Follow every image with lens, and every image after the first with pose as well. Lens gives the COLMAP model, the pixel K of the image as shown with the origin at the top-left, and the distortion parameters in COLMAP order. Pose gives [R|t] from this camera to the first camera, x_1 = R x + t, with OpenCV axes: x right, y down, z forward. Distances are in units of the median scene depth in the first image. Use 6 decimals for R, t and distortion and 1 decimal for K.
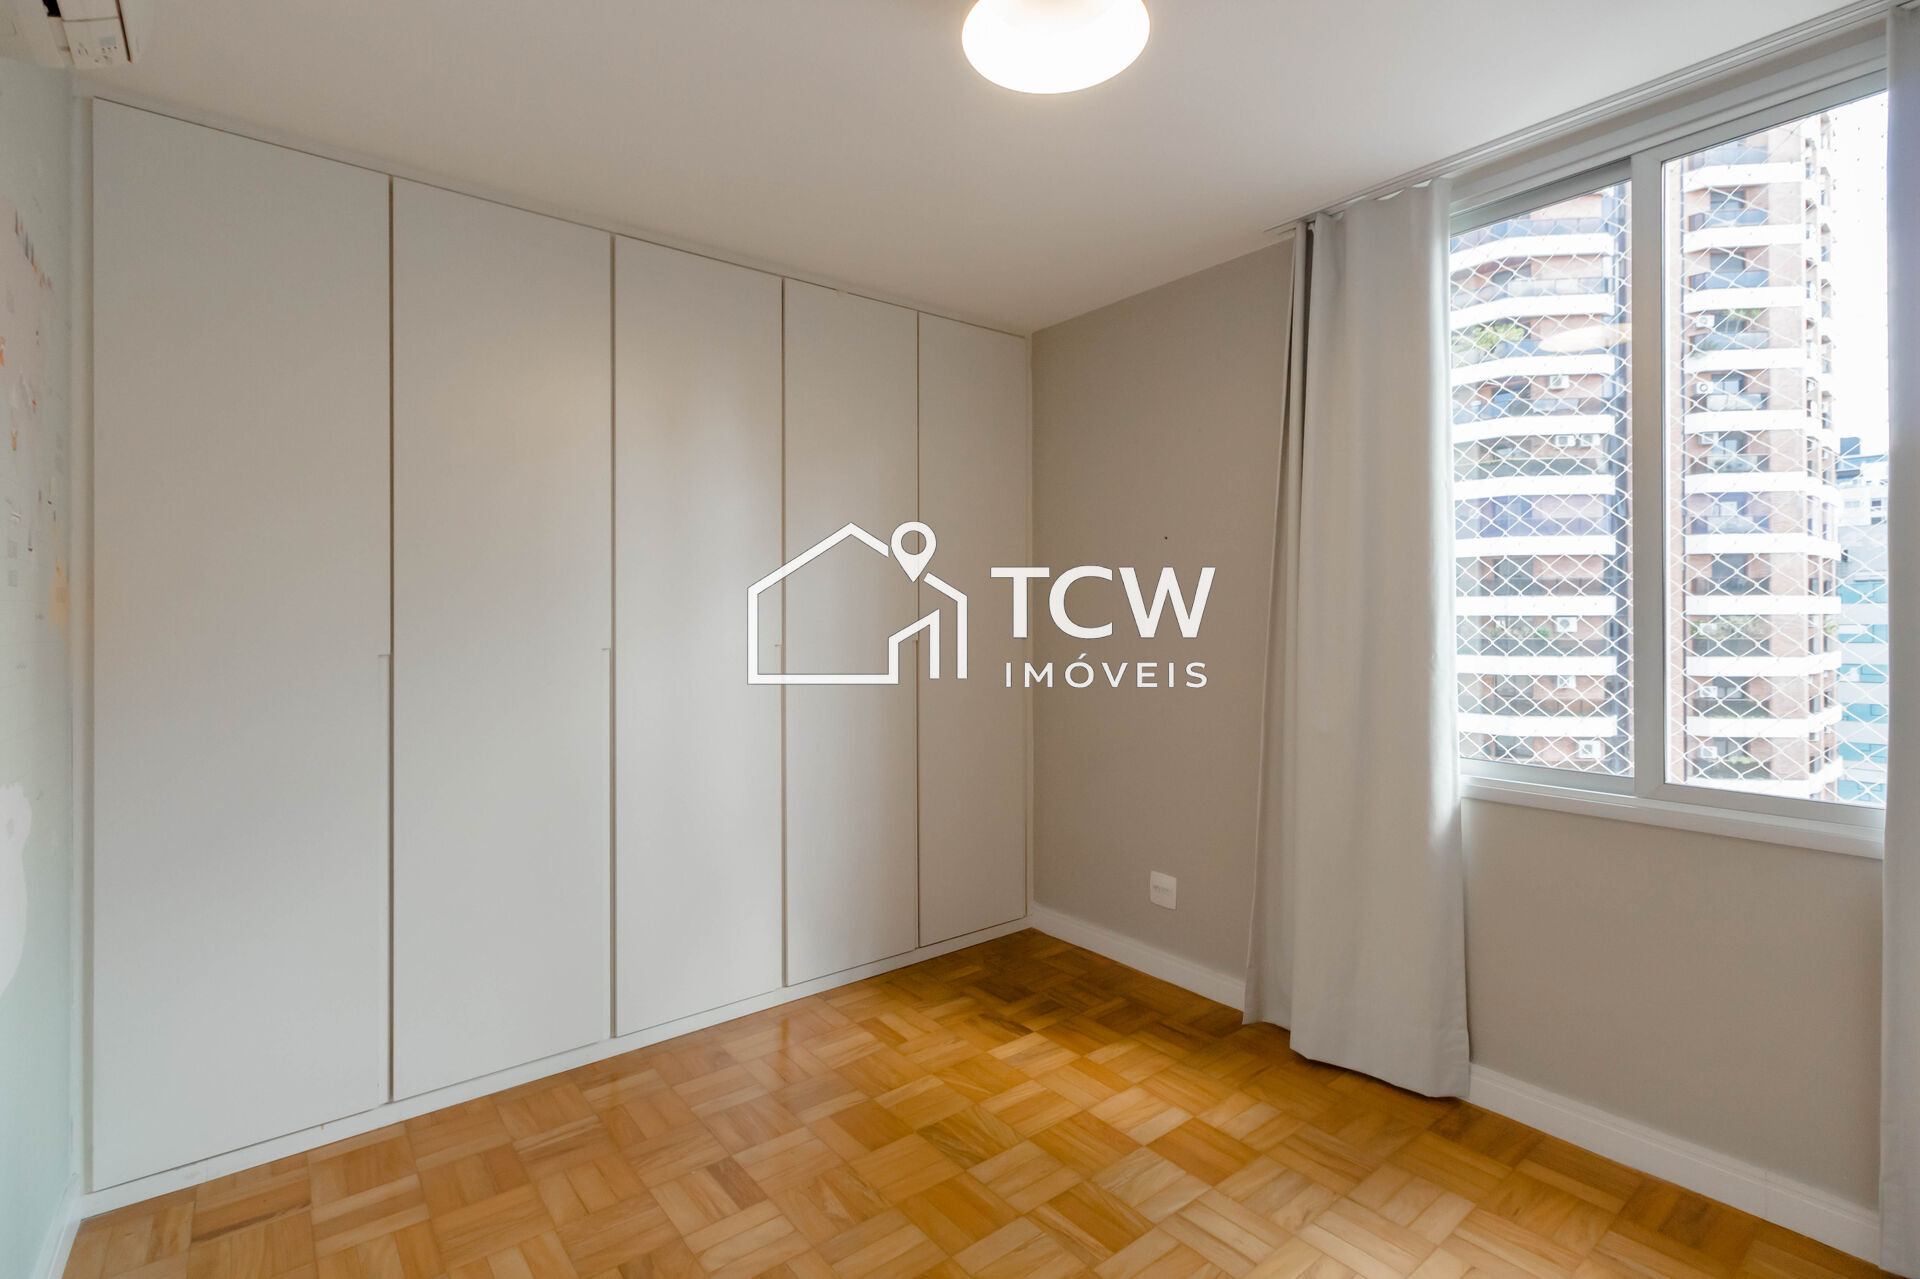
lens RADIAL K [[890.4, 0, 965.7], [0, 890.4, 605.7], [0, 0, 1]] dist [0.002456, -0.000123]
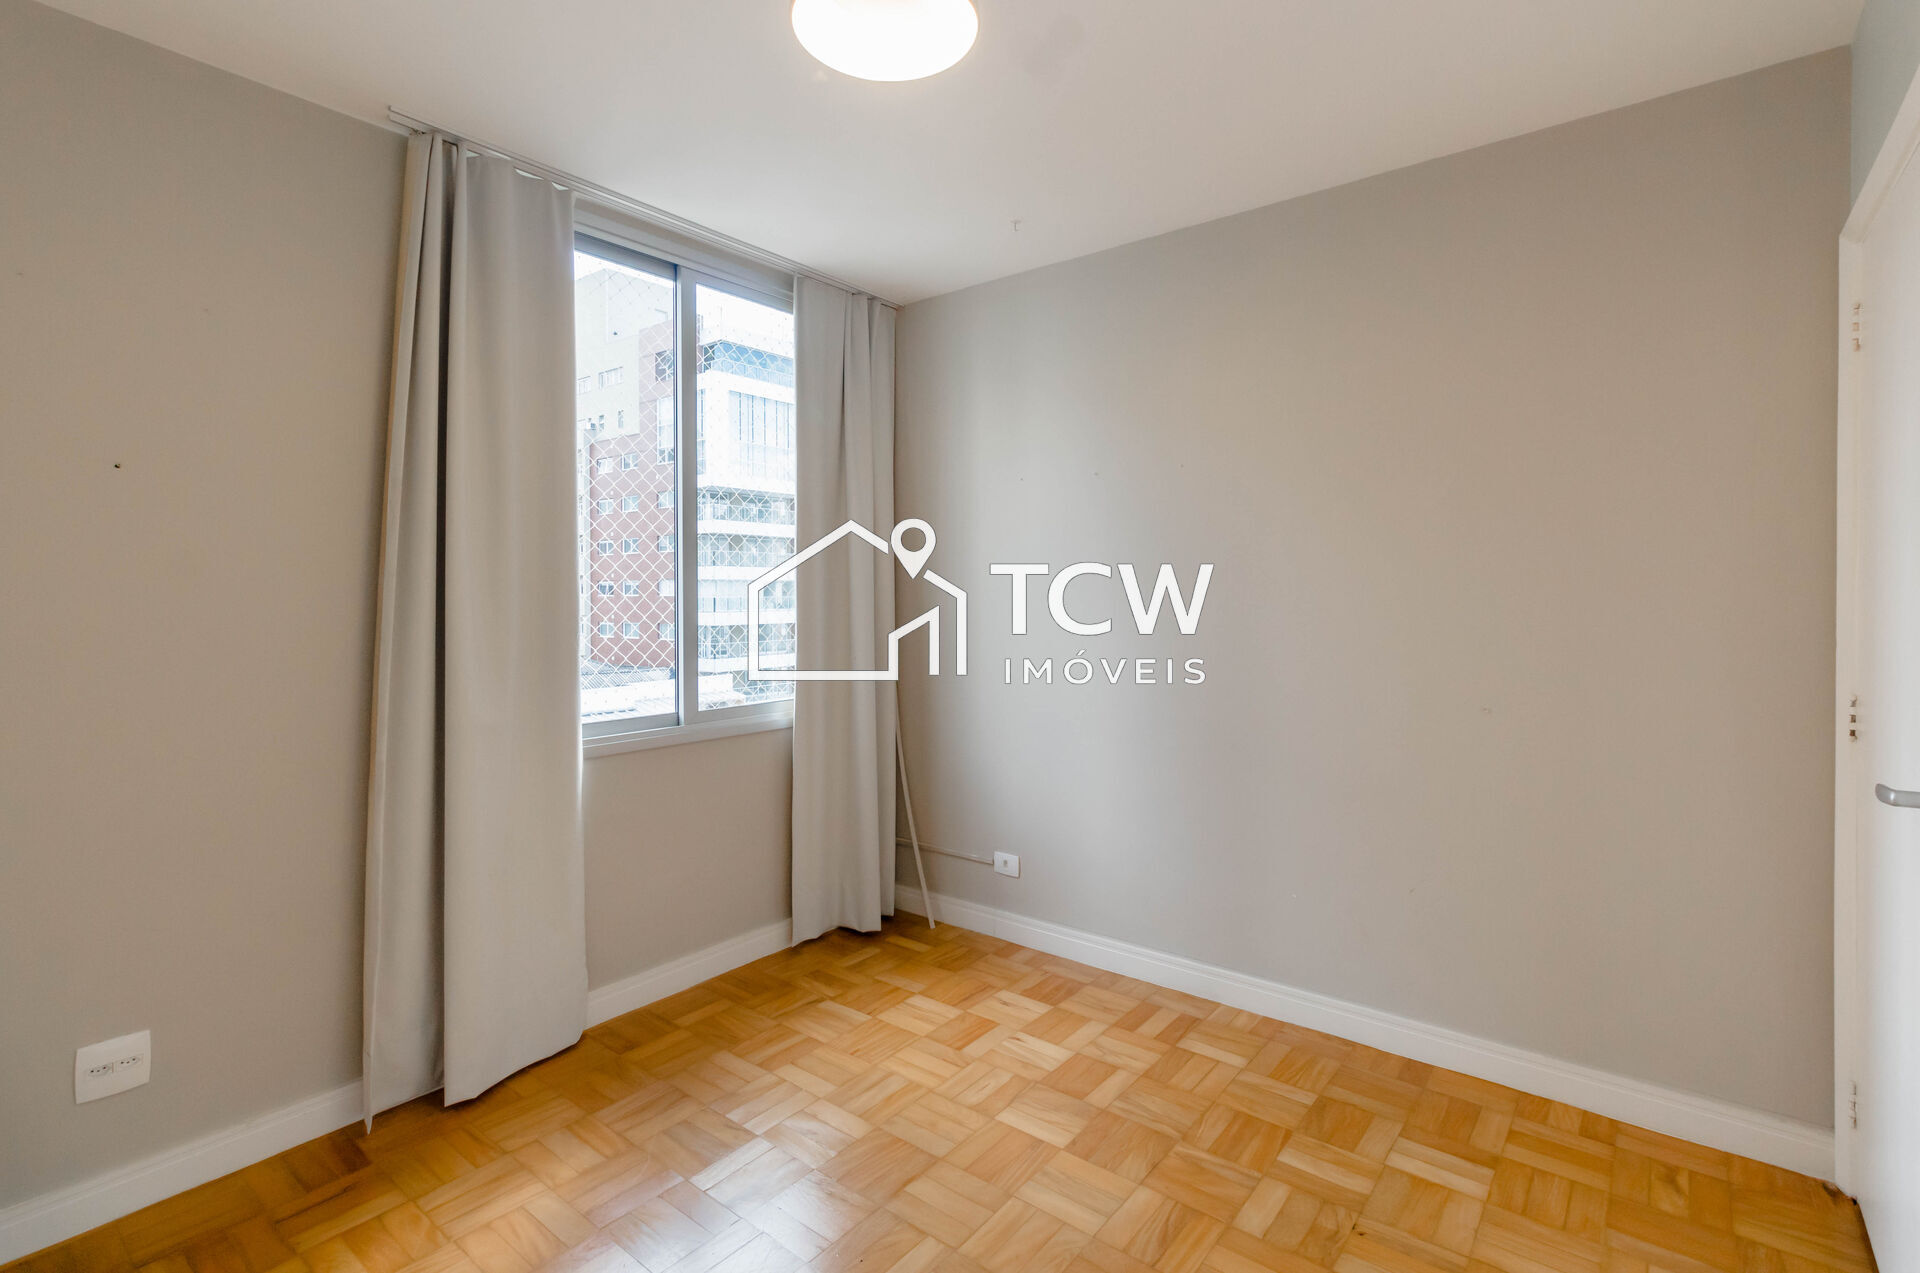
lens RADIAL K [[884.7, 0, 956.1], [0, 884.7, 592.3], [0, 0, 1]] dist [-0.001466, -0.000060]
pose [[-0.215452, 0.007366, 0.976487, -0.672201], [-0.004240, 0.999955, -0.008479, 0.015449], [-0.976505, -0.005967, -0.215411, 0.846254]]
